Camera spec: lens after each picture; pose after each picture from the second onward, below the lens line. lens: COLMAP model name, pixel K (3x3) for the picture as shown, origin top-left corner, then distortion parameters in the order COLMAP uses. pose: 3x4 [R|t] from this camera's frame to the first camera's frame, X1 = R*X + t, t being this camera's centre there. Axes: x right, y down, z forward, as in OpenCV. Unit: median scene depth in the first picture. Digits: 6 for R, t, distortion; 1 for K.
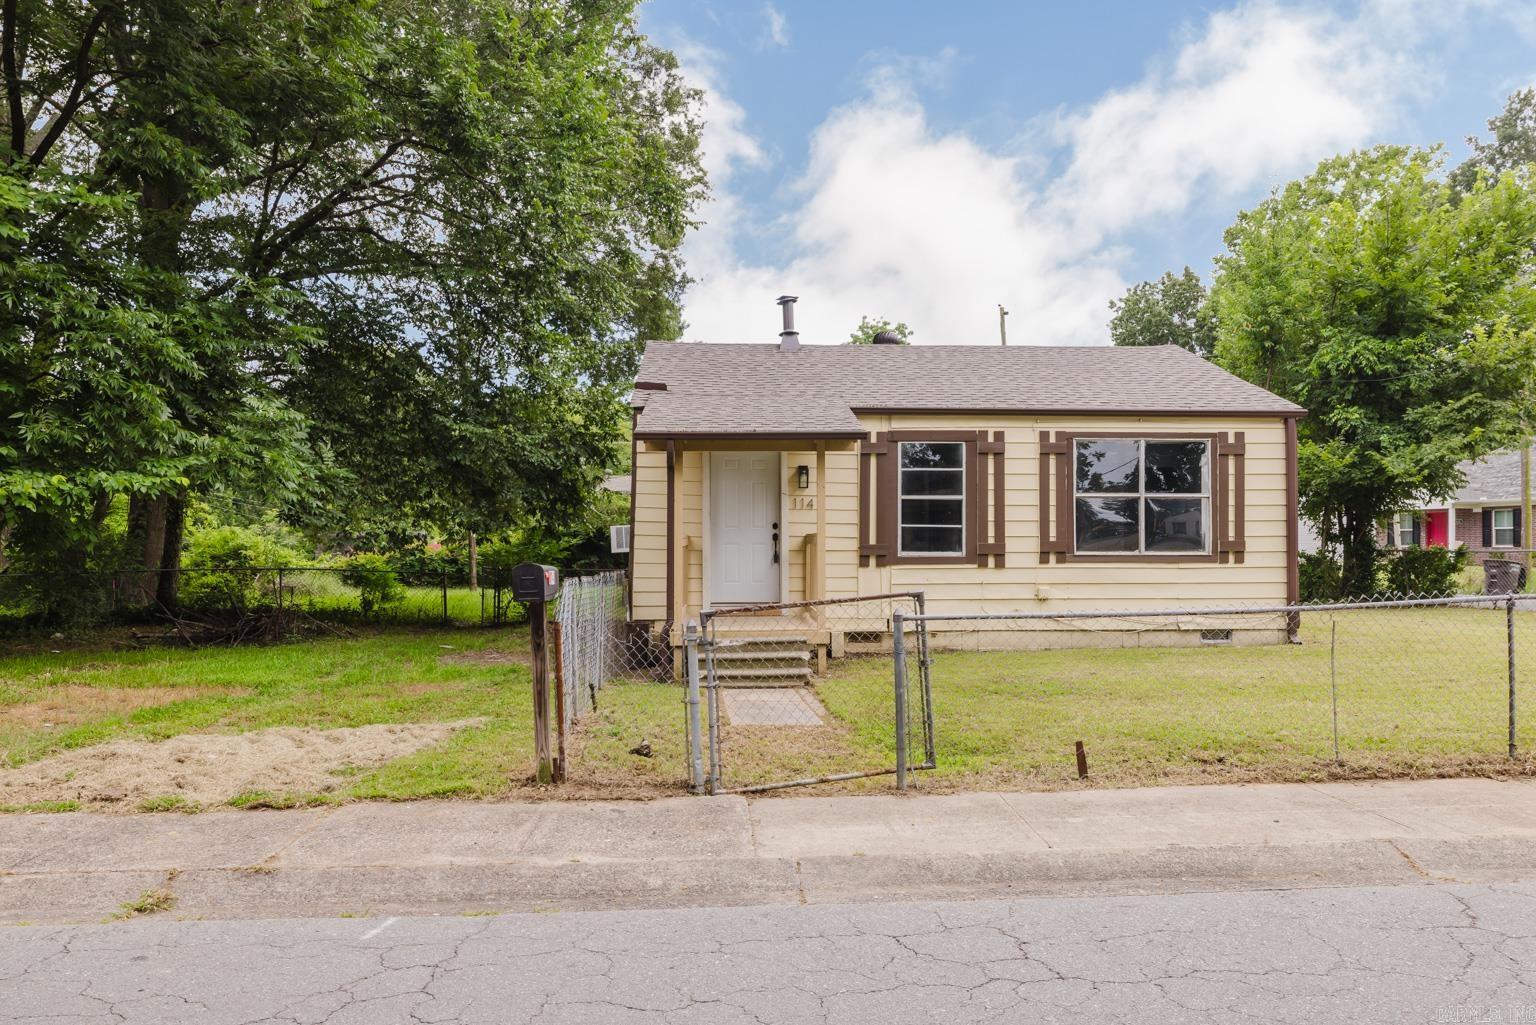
lens RADIAL K [[1061.3, 0, 757.3], [0, 1061.3, 516.9], [0, 0, 1]] dist [0.025987, 0.001011]
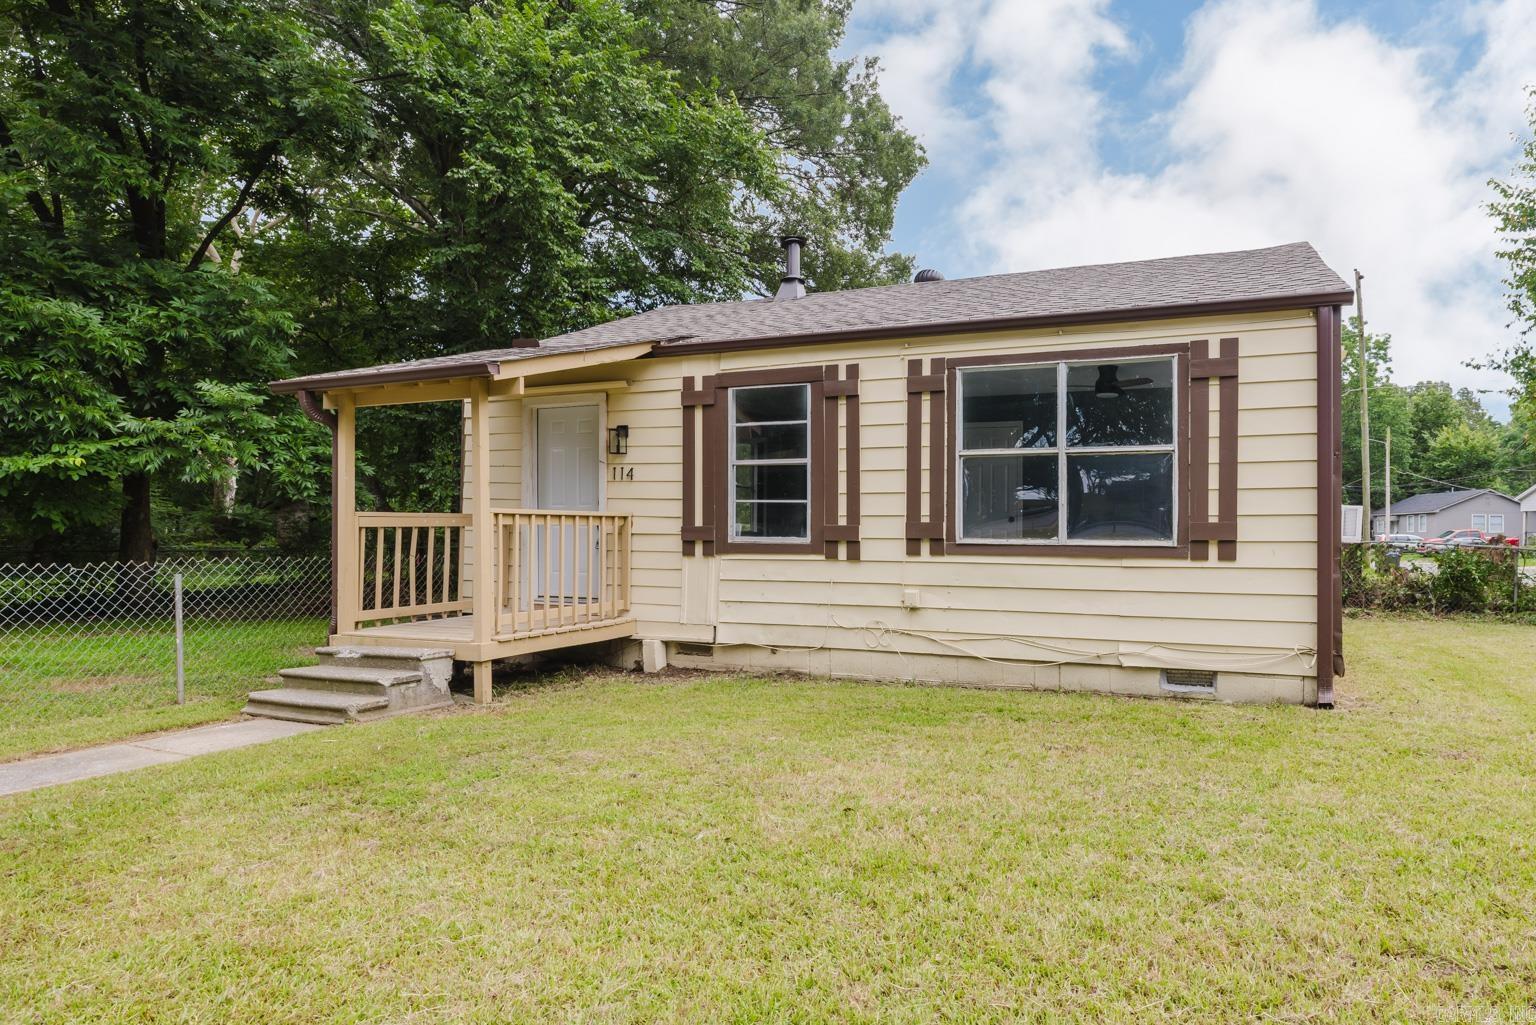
lens RADIAL K [[965.0, 0, 820.7], [0, 965.0, 516.6], [0, 0, 1]] dist [0.007208, -0.000332]
pose [[0.901712, 0.000309, -0.432337, 0.481291], [0.006641, 0.999872, 0.014566, 0.009676], [0.432286, -0.016005, 0.901594, 0.420031]]
